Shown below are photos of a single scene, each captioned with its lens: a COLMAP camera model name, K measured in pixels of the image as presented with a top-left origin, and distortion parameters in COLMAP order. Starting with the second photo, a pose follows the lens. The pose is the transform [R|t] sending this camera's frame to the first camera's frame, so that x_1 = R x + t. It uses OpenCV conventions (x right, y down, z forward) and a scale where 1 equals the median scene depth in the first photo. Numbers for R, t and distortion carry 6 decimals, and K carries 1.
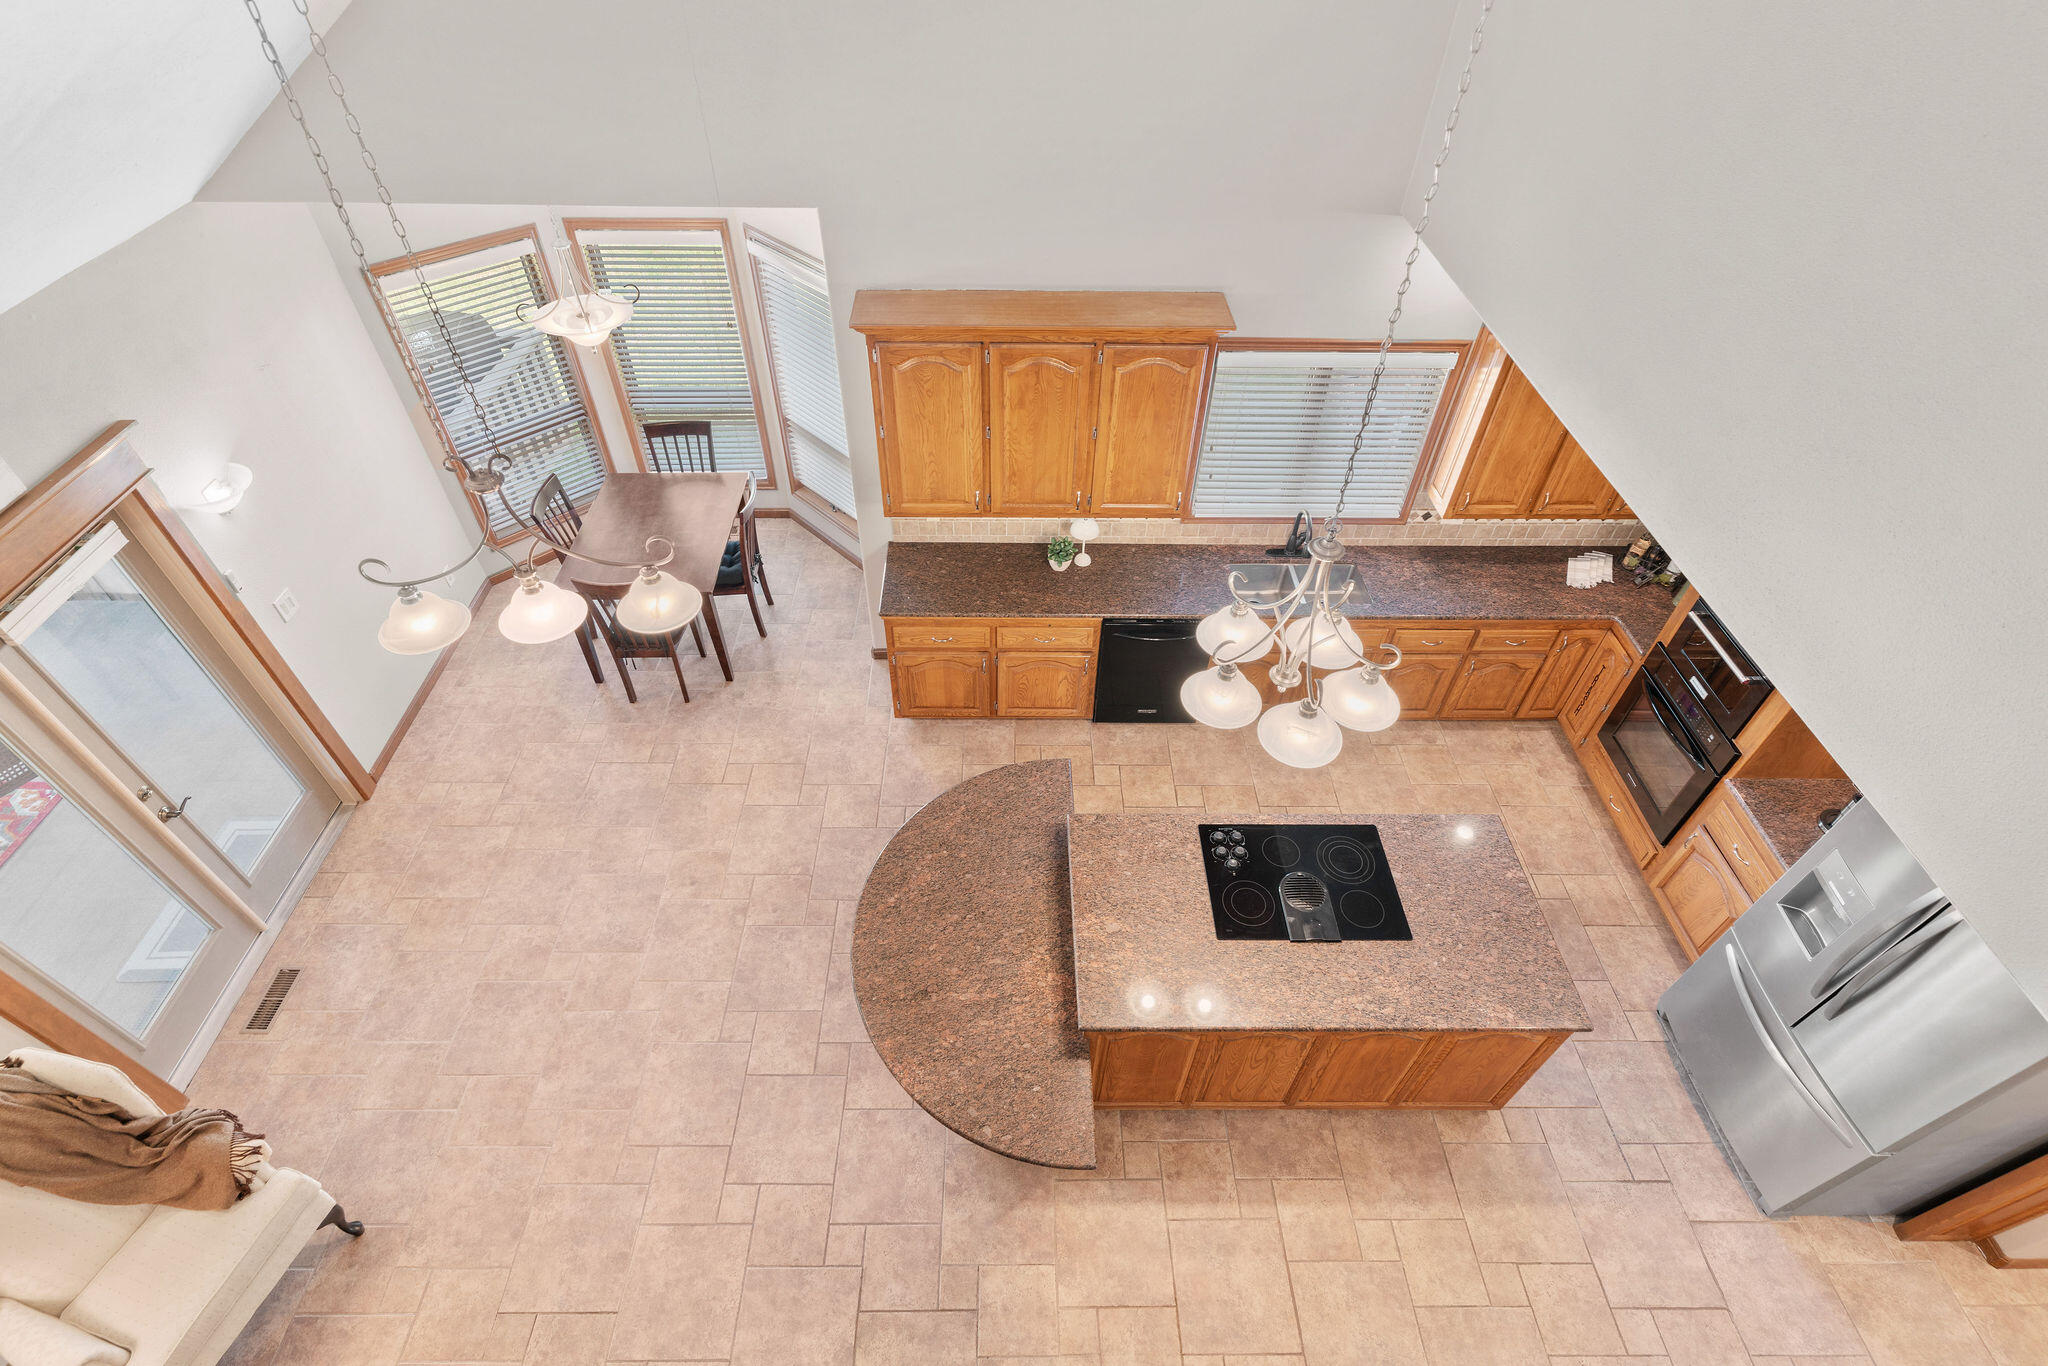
lens RADIAL K [[963.6, 0, 1020.7], [0, 963.6, 679.8], [0, 0, 1]] dist [0.002706, -0.000472]
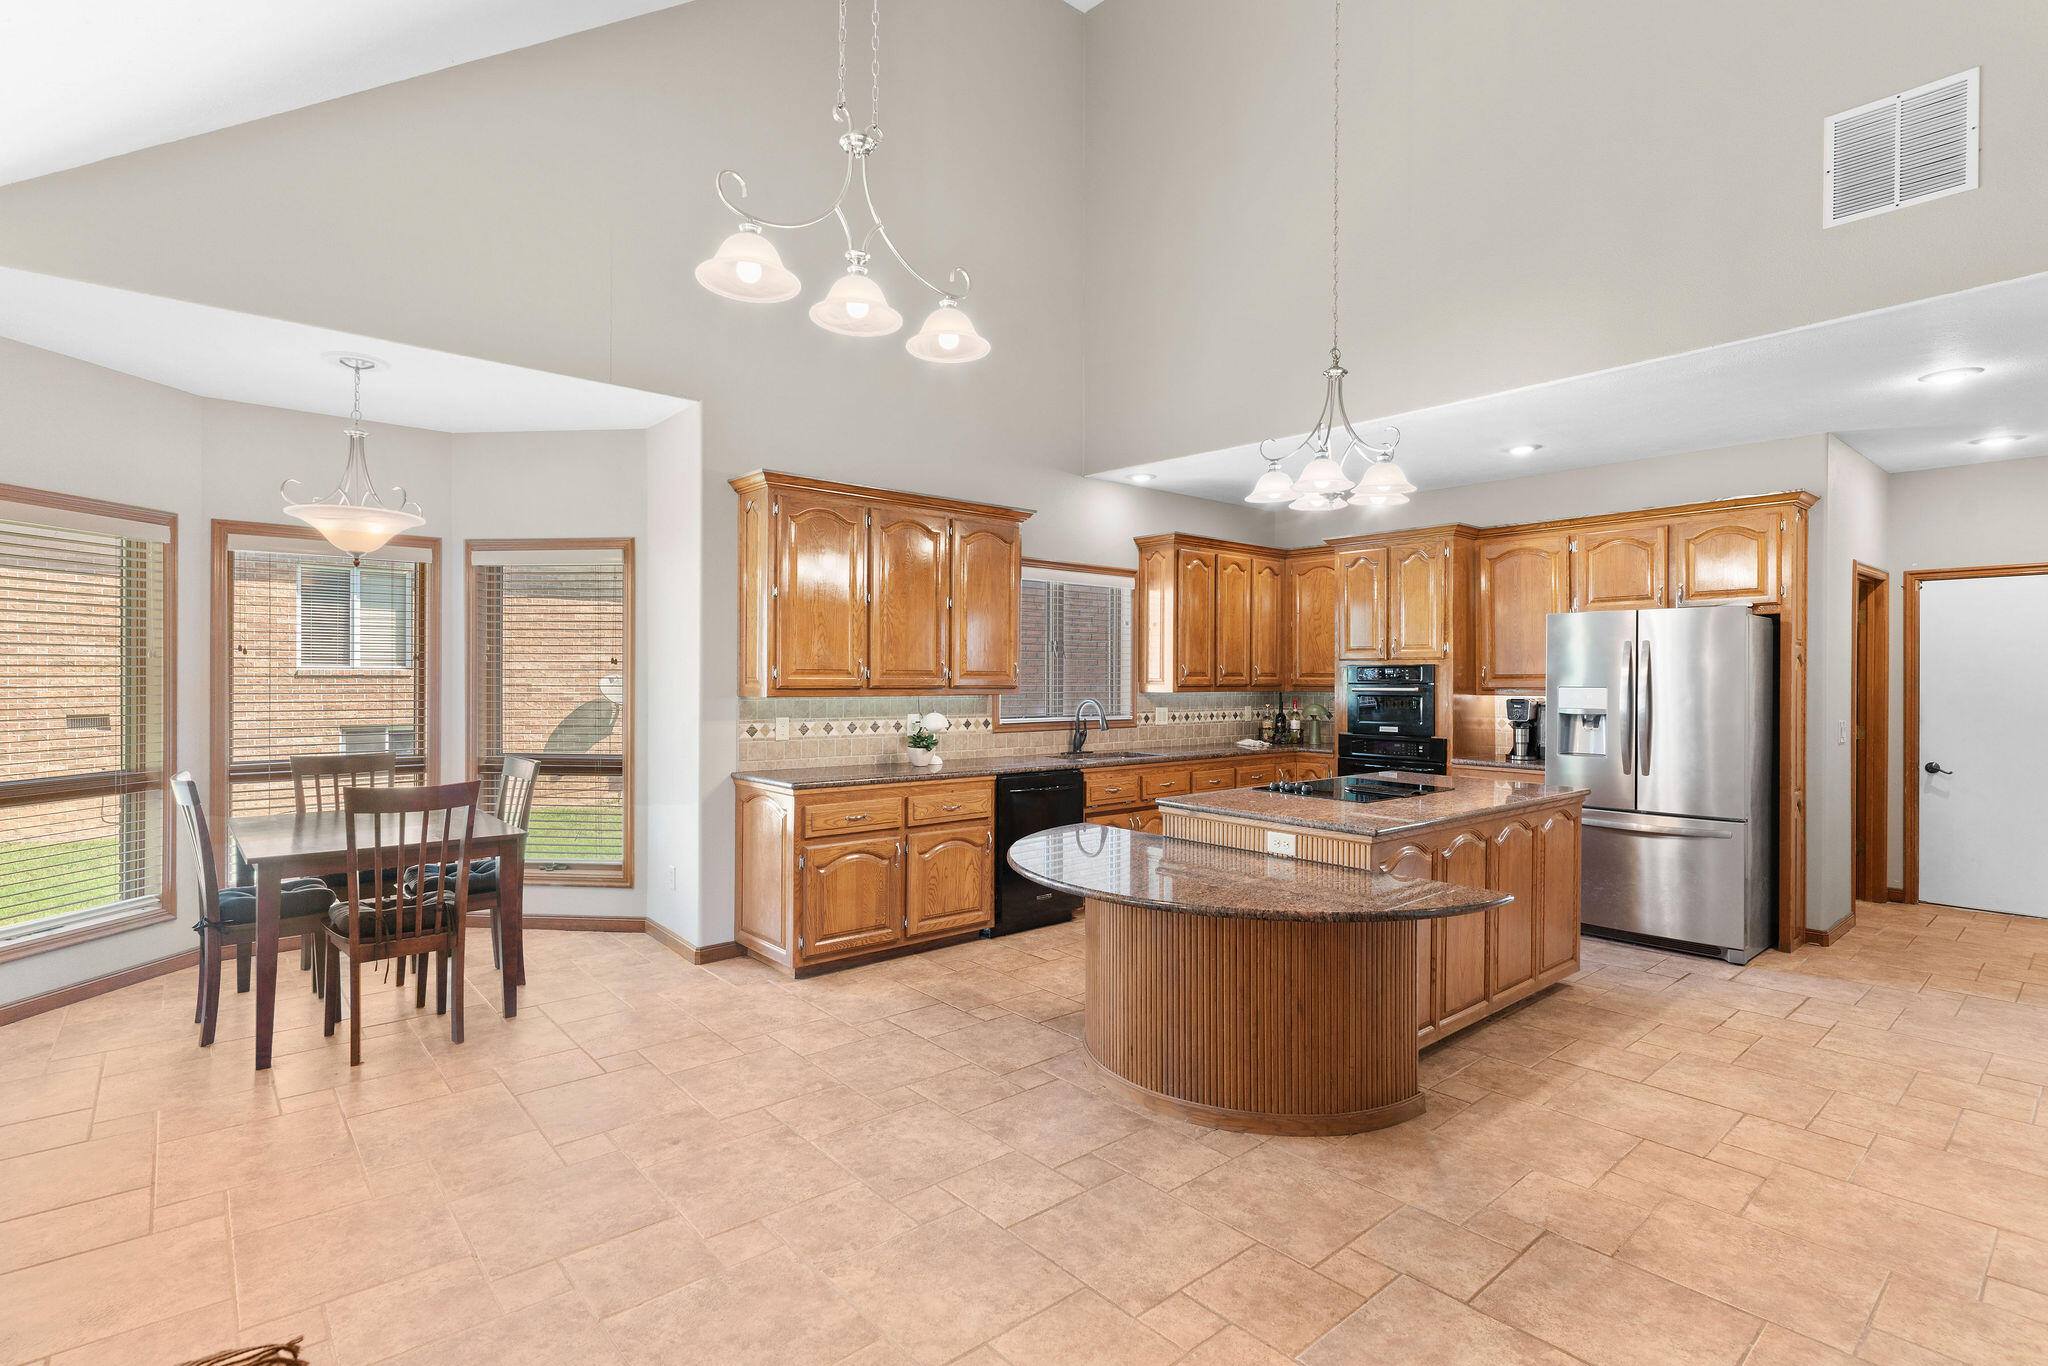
lens RADIAL K [[963.6, 0, 1021.8], [0, 963.6, 679.3], [0, 0, 1]] dist [0.002706, -0.000472]
pose [[0.767141, -0.018489, 0.641212, -0.661692], [0.456112, 0.718588, -0.524970, 0.496714], [-0.451061, 0.695191, 0.559691, 0.459305]]
